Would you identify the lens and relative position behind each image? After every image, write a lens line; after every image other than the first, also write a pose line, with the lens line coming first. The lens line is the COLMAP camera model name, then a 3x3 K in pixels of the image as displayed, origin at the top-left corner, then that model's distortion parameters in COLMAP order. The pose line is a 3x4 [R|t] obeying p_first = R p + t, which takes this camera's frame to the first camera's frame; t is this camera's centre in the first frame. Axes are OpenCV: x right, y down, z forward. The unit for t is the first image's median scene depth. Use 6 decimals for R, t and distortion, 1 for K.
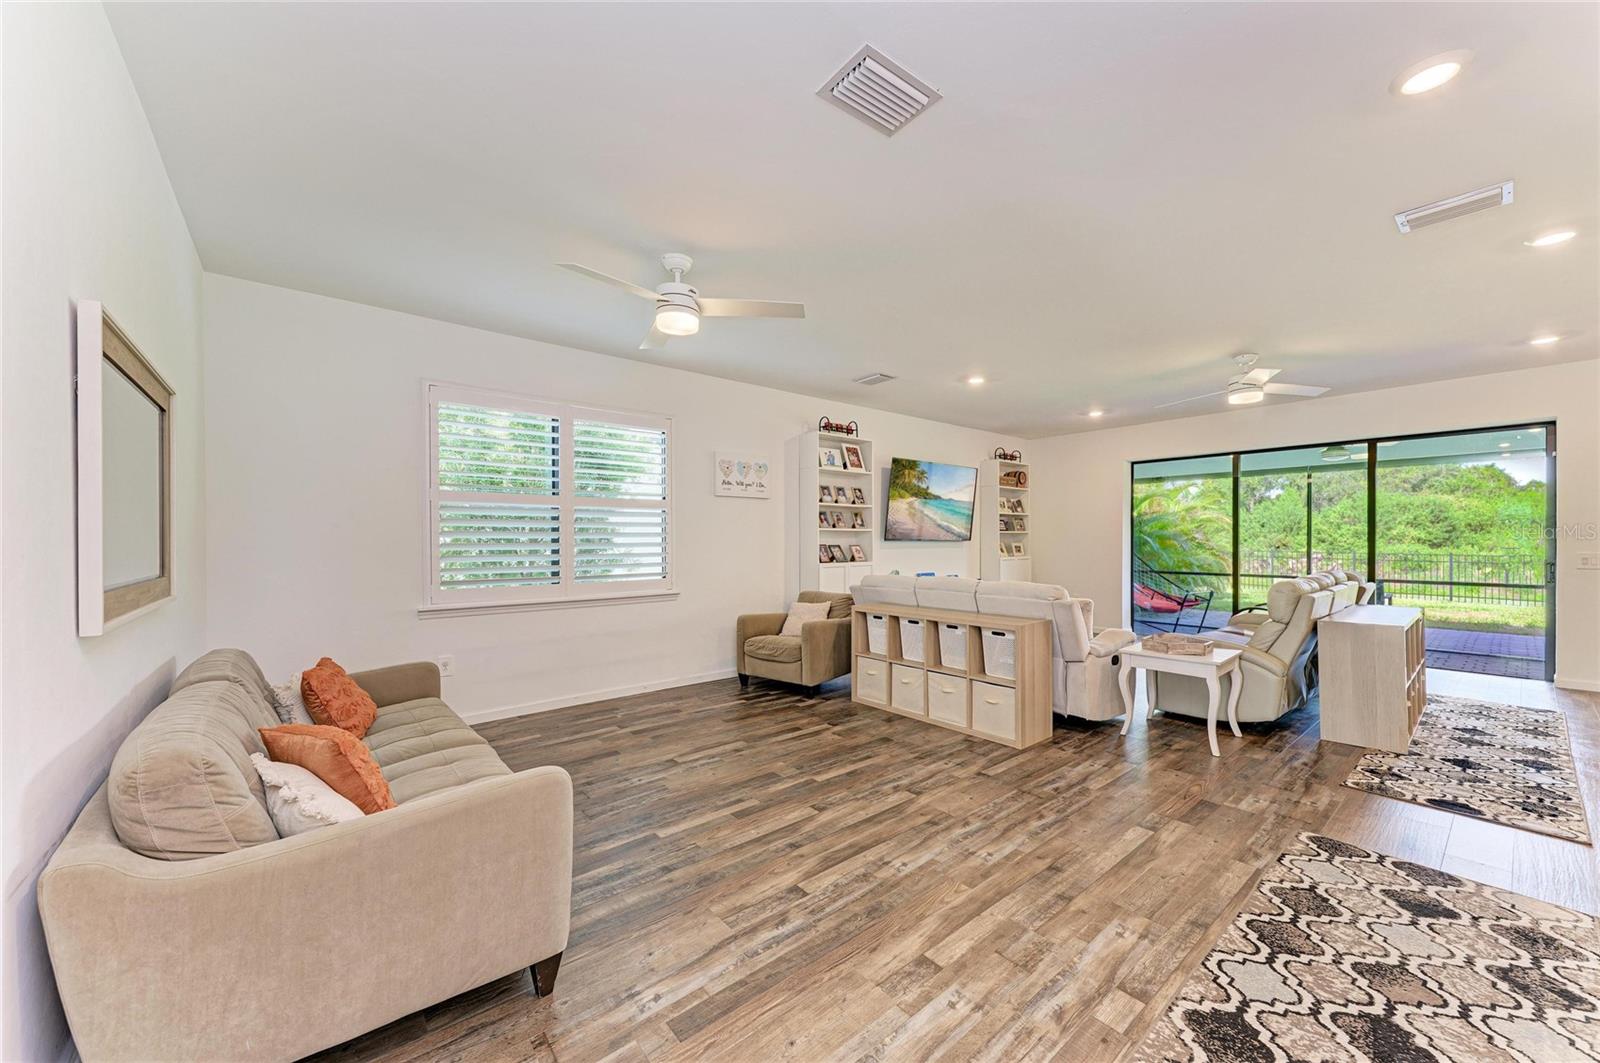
lens RADIAL K [[604.3, 0, 804.6], [0, 604.3, 537.2], [0, 0, 1]] dist [0.008261, -0.000470]
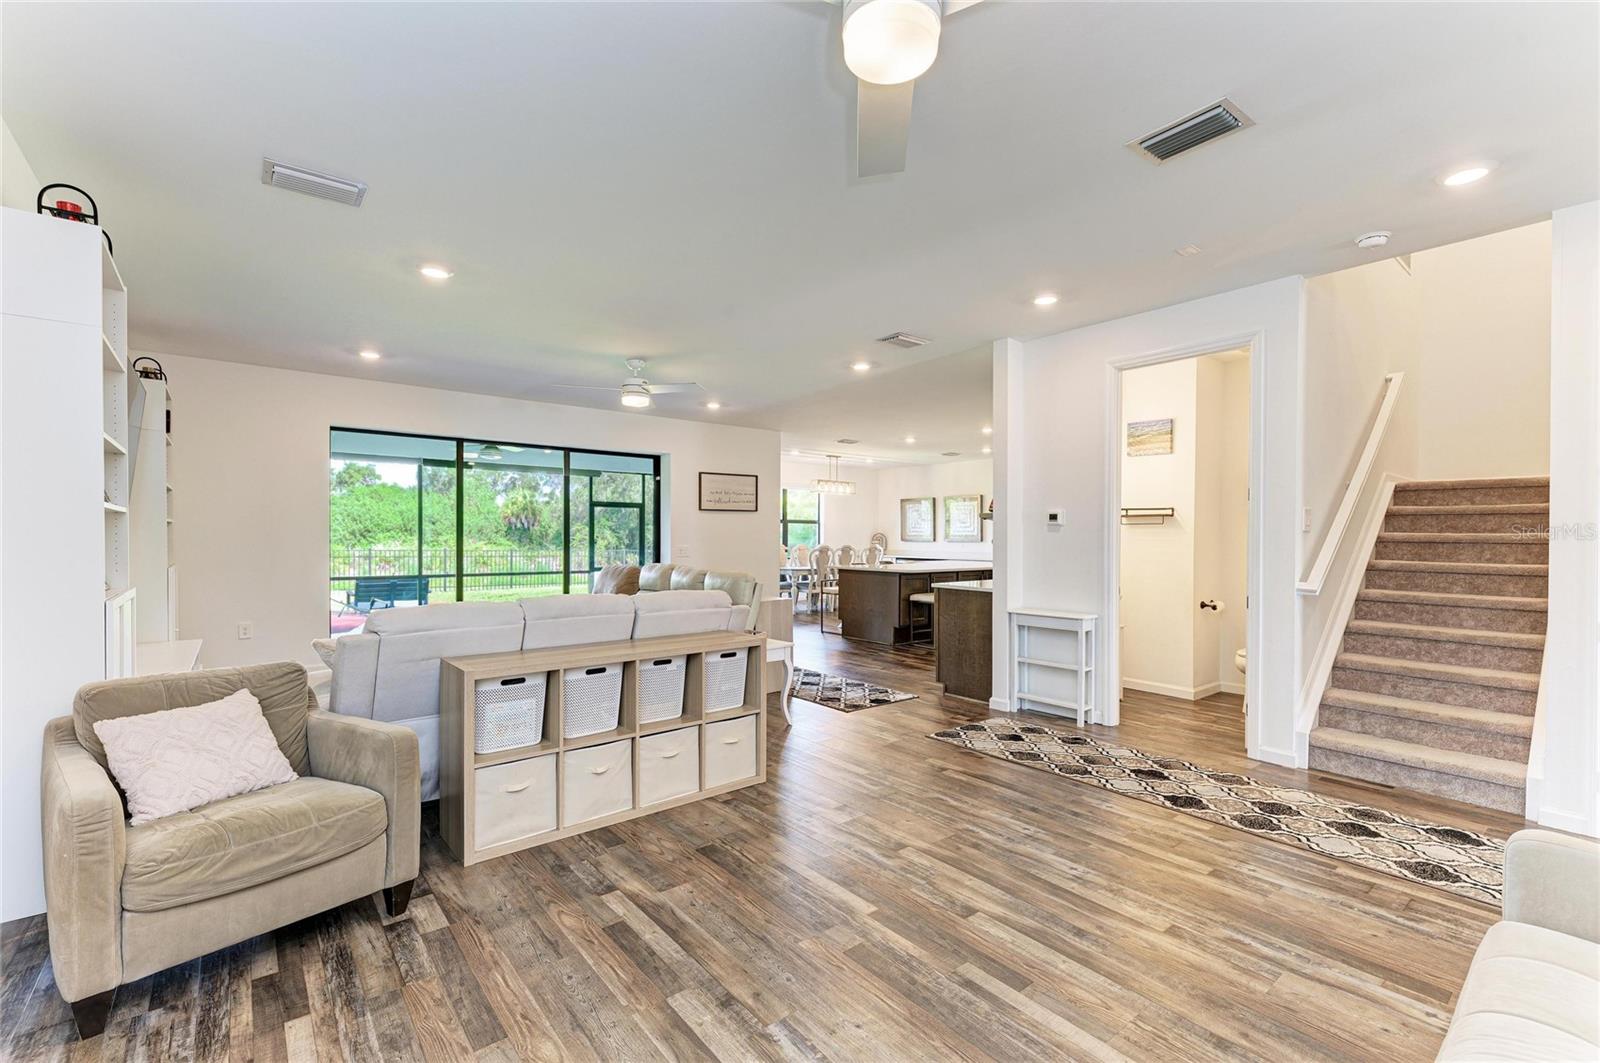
lens RADIAL K [[707.1, 0, 810.2], [0, 707.1, 532.7], [0, 0, 1]] dist [0.014774, -0.003718]
pose [[-0.012710, 0.008169, 0.999886, -0.615129], [-0.008631, 0.999928, -0.008279, 0.005784], [-0.999882, -0.008735, -0.012639, 0.902449]]
